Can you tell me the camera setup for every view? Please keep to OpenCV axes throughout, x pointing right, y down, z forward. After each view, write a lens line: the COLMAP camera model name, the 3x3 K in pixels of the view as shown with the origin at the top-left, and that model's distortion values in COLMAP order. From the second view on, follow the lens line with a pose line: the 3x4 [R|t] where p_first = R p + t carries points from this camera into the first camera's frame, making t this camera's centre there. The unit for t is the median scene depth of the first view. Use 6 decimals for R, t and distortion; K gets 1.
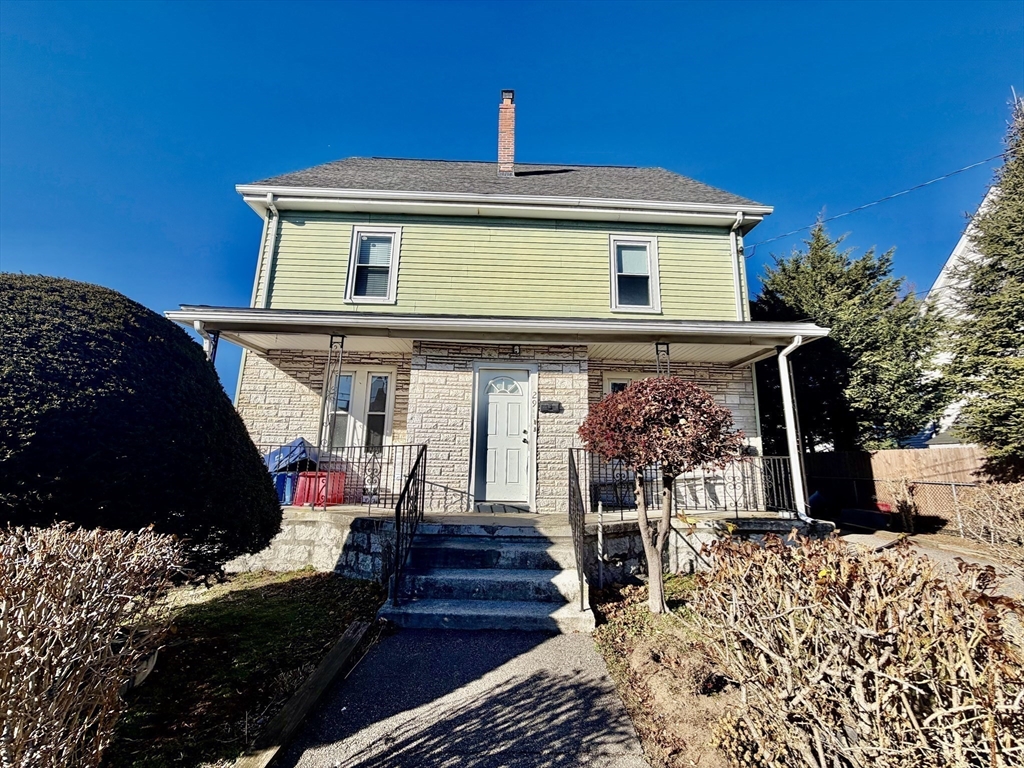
lens RADIAL K [[407.6, 0, 509.2], [0, 407.6, 384.0], [0, 0, 1]] dist [0.000927, -0.000231]
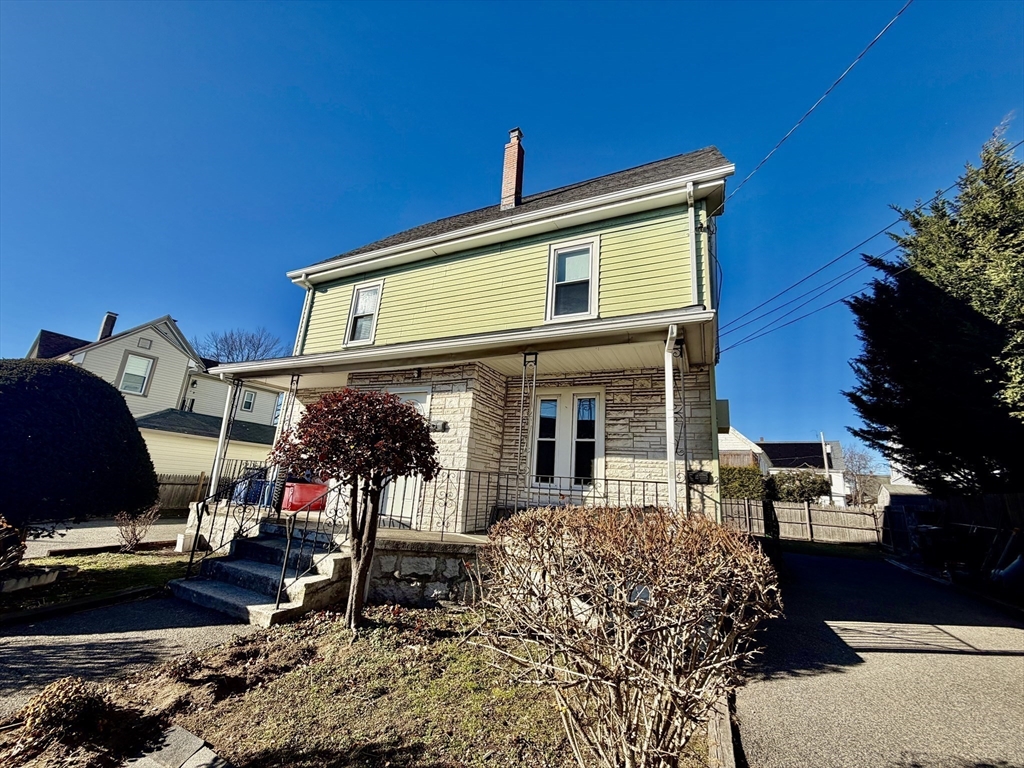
lens RADIAL K [[407.6, 0, 507.4], [0, 407.6, 382.8], [0, 0, 1]] dist [0.000927, -0.000231]
pose [[0.889641, -0.076316, -0.450239, 0.612481], [0.042248, 0.995463, -0.085253, 0.035485], [0.454702, 0.056823, 0.888829, 0.133778]]
